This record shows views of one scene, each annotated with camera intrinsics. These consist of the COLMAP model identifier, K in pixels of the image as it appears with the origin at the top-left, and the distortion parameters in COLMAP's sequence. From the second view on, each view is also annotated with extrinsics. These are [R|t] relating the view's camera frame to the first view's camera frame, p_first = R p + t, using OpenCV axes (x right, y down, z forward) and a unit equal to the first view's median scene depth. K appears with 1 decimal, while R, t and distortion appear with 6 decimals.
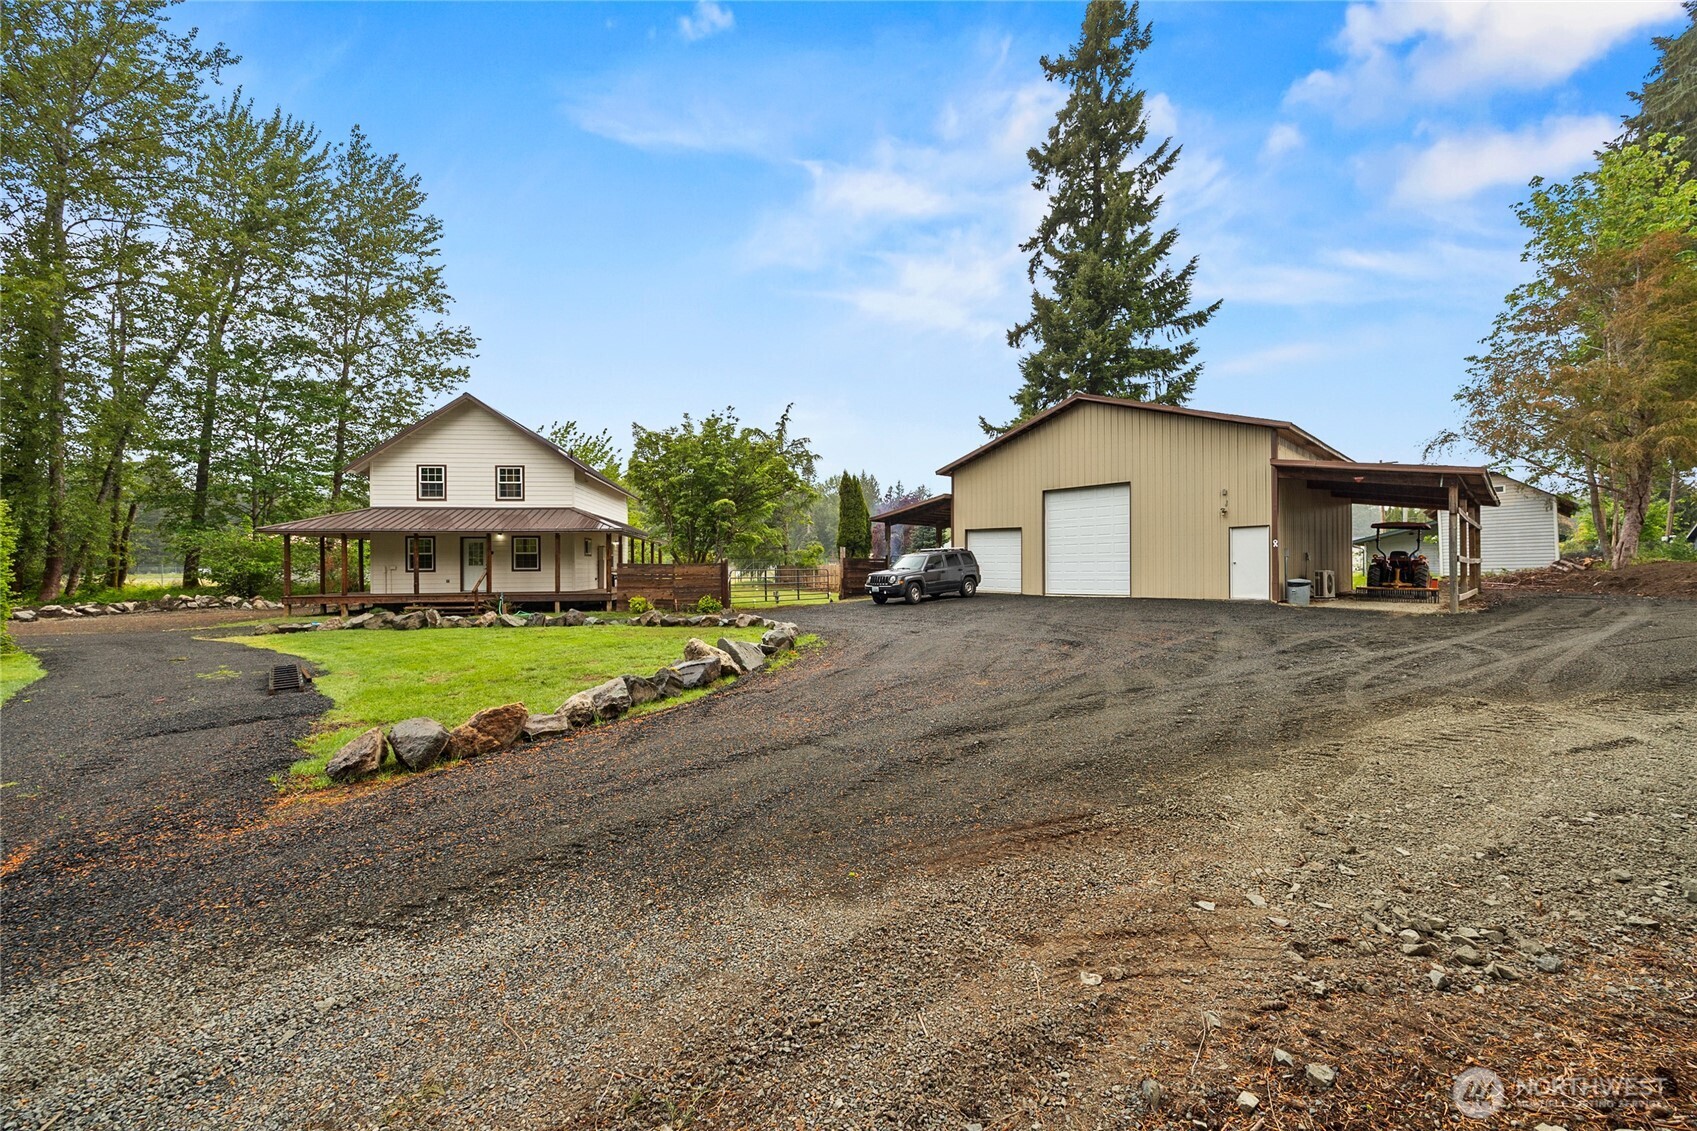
lens RADIAL K [[649.3, 0, 845.7], [0, 649.3, 563.2], [0, 0, 1]] dist [-0.002852, -0.000182]
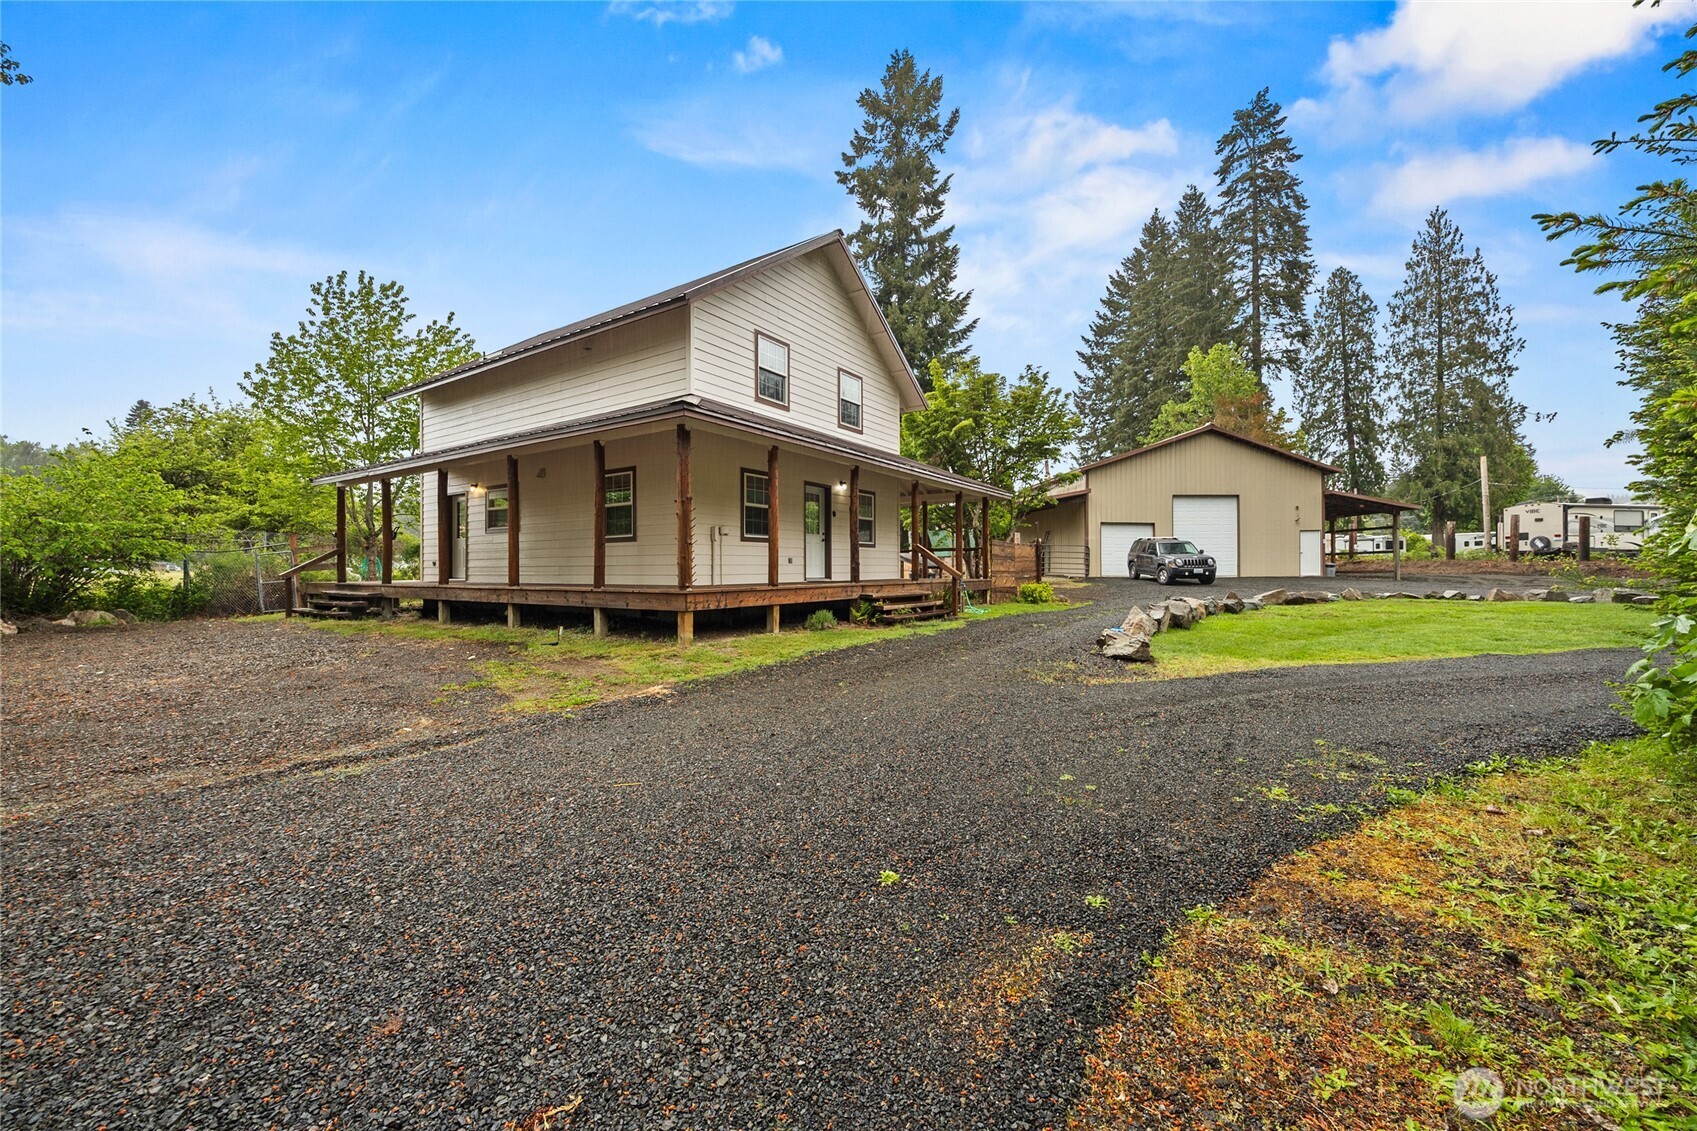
lens RADIAL K [[649.3, 0, 852.1], [0, 649.3, 564.3], [0, 0, 1]] dist [-0.002852, -0.000182]
pose [[0.649599, 0.010494, 0.760204, -0.783480], [-0.004896, 0.999942, -0.009620, 0.028387], [-0.760261, 0.002527, 0.649613, 0.487609]]
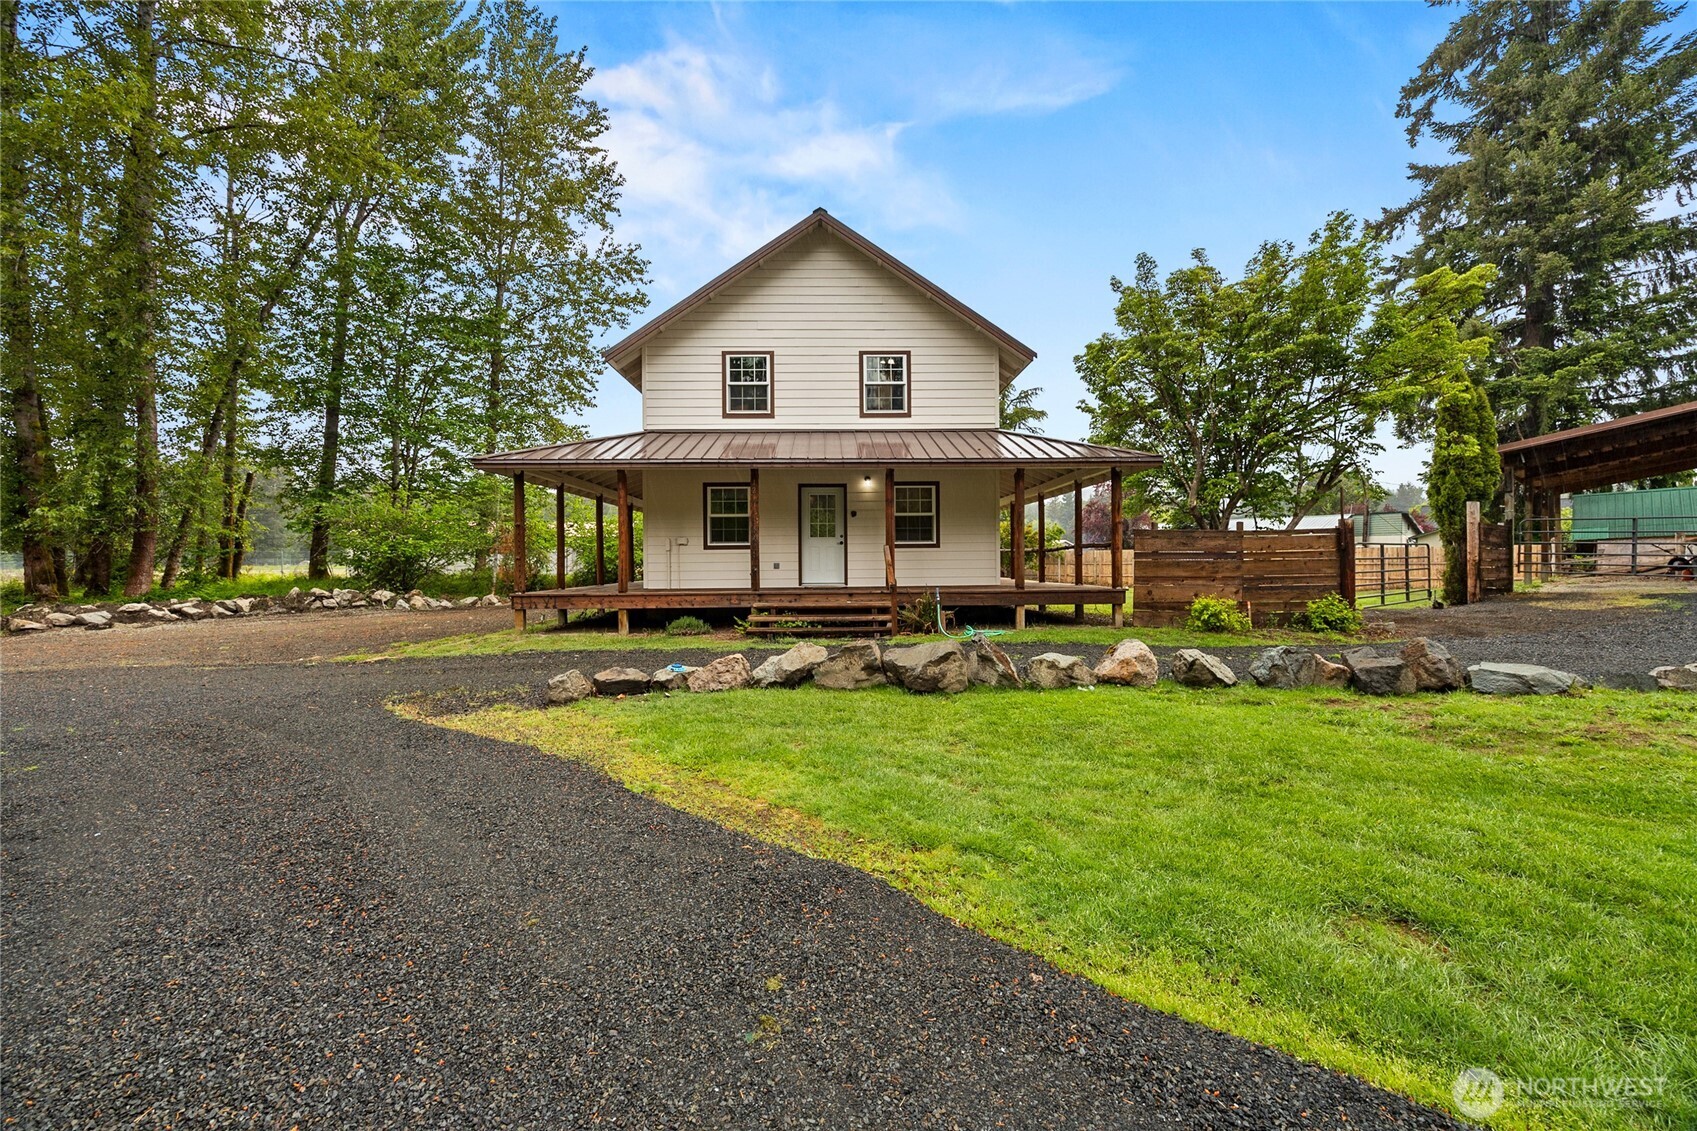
lens RADIAL K [[649.3, 0, 840.7], [0, 649.3, 560.8], [0, 0, 1]] dist [-0.002852, -0.000182]
pose [[0.995443, -0.000456, -0.095362, -0.407885], [0.001105, 0.999977, 0.006759, 0.016075], [0.095357, -0.006834, 0.995420, 0.373221]]
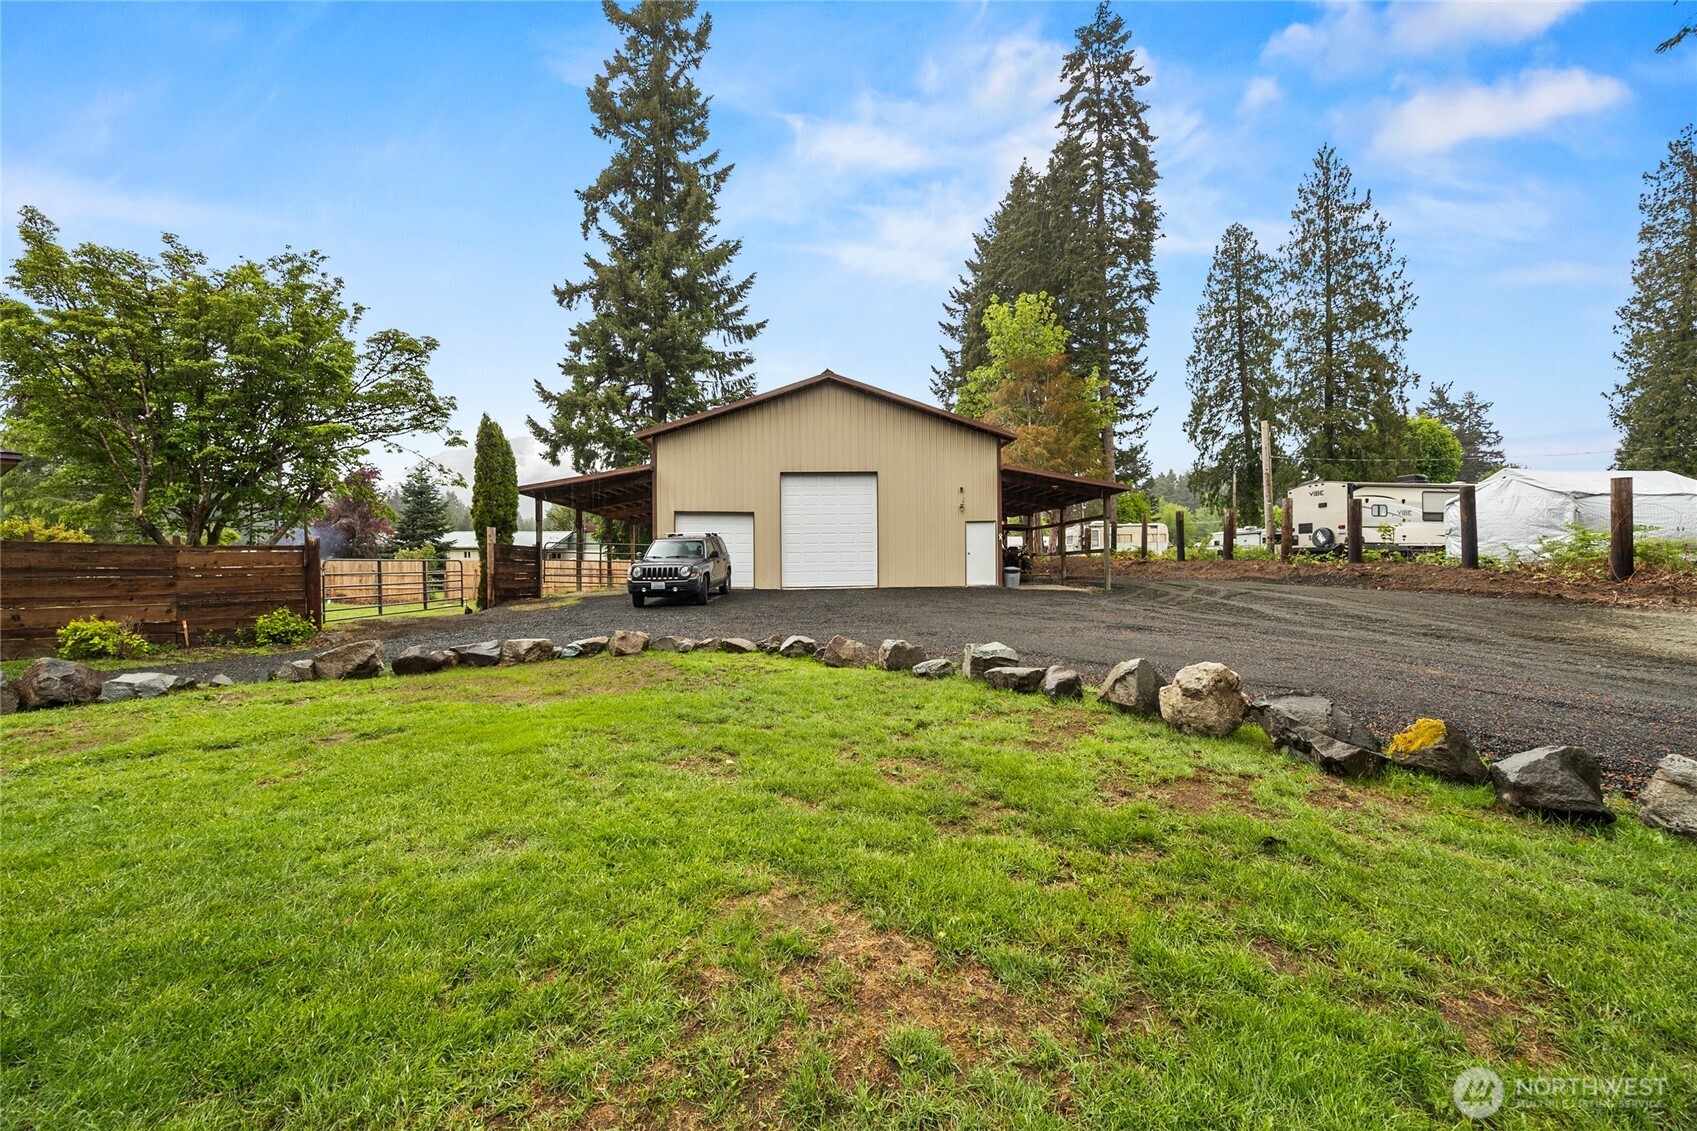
lens RADIAL K [[649.3, 0, 838.7], [0, 649.3, 565.3], [0, 0, 1]] dist [-0.002852, -0.000182]
pose [[0.653549, 0.000836, 0.756883, -0.236532], [0.000559, 0.999999, -0.001588, 0.013082], [-0.756884, 0.001461, 0.653548, 0.265581]]
